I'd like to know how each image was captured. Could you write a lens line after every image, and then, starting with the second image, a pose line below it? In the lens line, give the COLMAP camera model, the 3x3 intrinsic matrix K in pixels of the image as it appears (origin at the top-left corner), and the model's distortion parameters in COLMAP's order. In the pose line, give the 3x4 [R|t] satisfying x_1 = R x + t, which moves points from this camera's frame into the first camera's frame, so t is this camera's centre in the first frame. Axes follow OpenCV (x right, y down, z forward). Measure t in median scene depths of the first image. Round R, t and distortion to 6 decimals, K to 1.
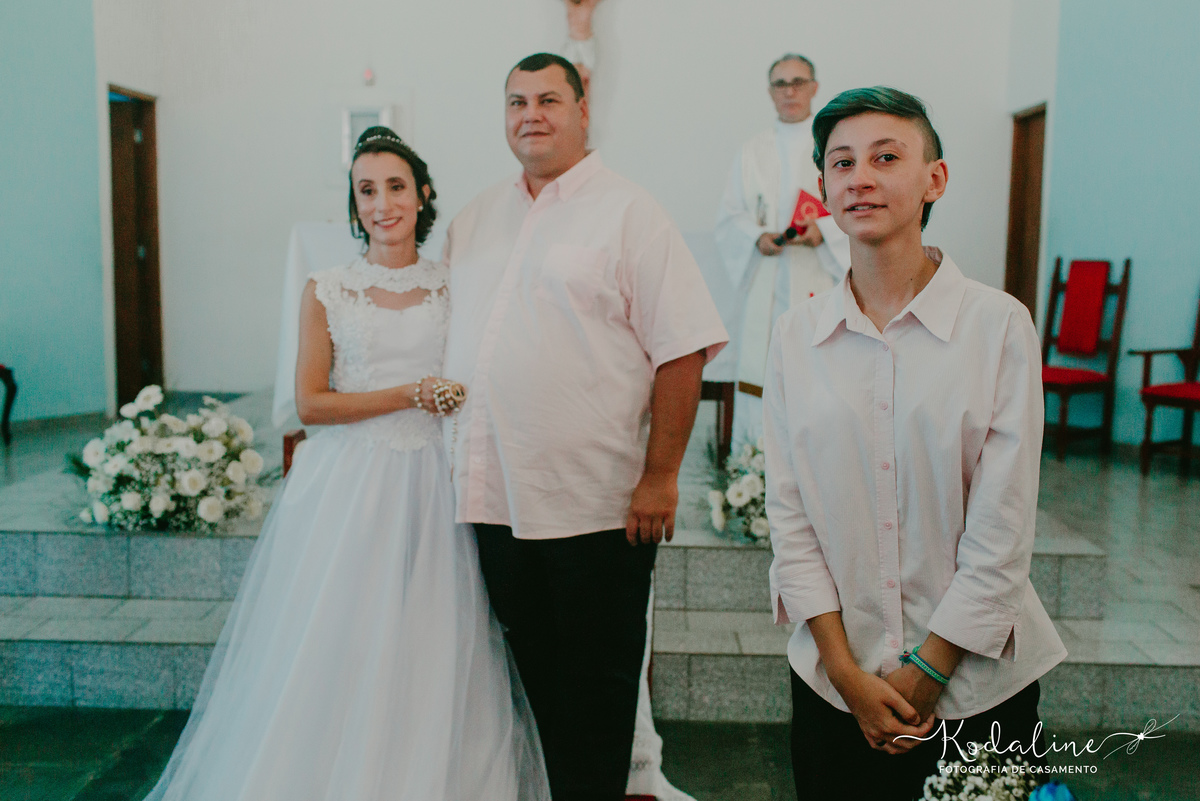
lens RADIAL K [[1214.4, 0, 600.0], [0, 1214.4, 400.5], [0, 0, 1]] dist [0.000974, 0.023359]
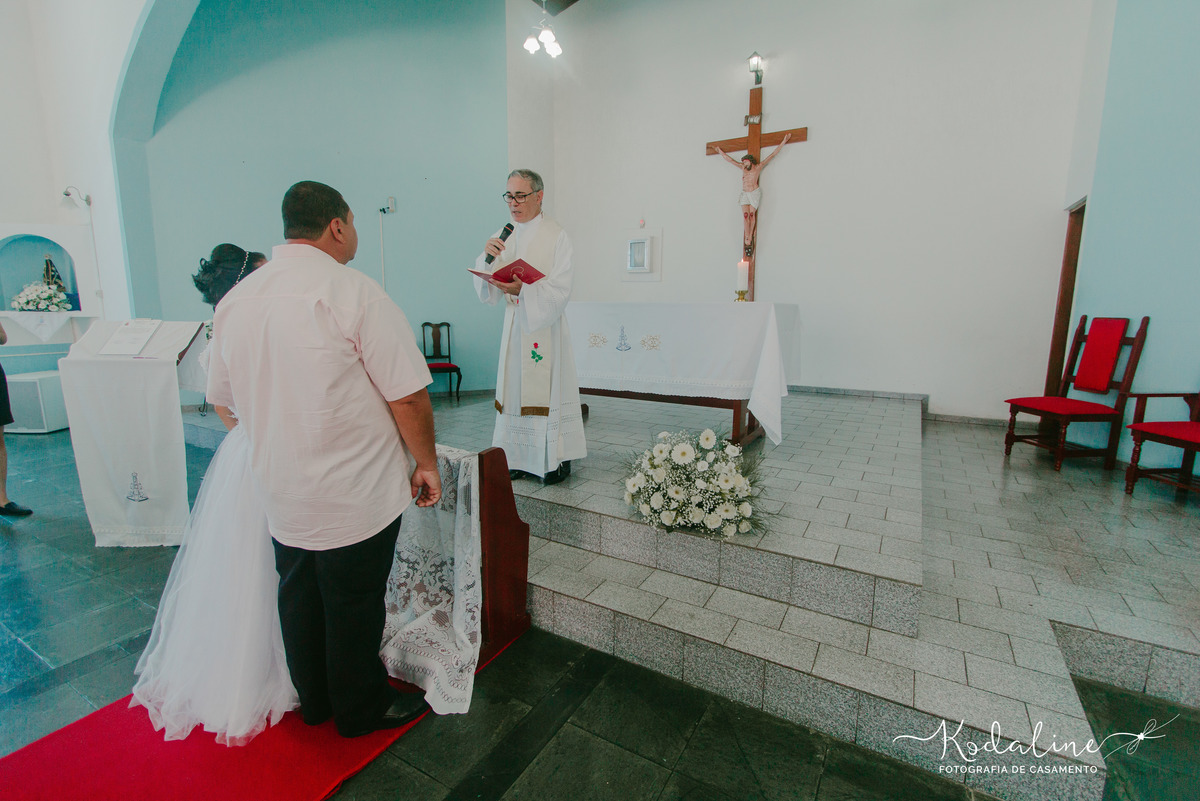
lens RADIAL K [[542.0, 0, 605.9], [0, 542.0, 394.2], [0, 0, 1]] dist [0.009391, -0.000246]
pose [[0.867428, 0.067865, -0.492912, 0.417204], [-0.050520, 0.997548, 0.048439, -0.065357], [0.494991, -0.017116, 0.868730, 0.426907]]
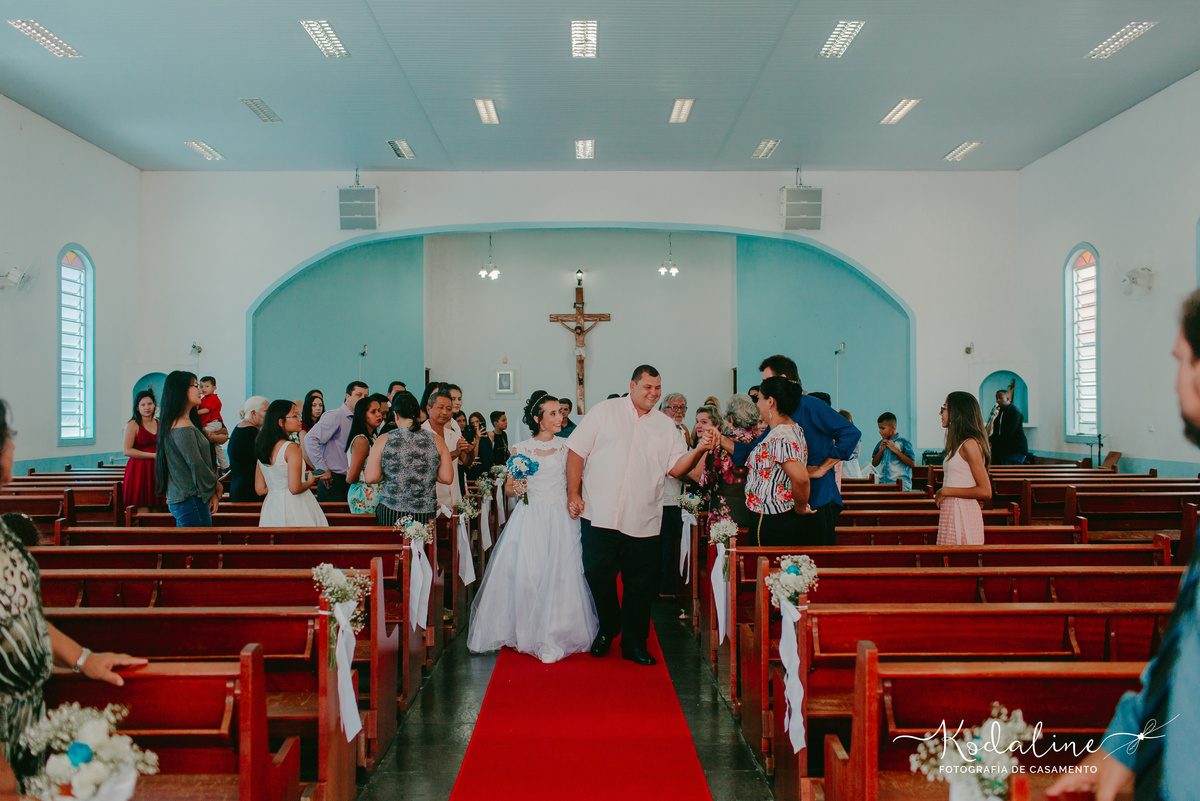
lens RADIAL K [[1214.4, 0, 600.0], [0, 1214.4, 400.5], [0, 0, 1]] dist [0.000974, 0.023359]
pose [[0.999419, -0.021654, 0.026321, -0.093052], [0.024901, 0.991196, -0.130040, 0.406355], [-0.023274, 0.130620, 0.991159, -3.645928]]
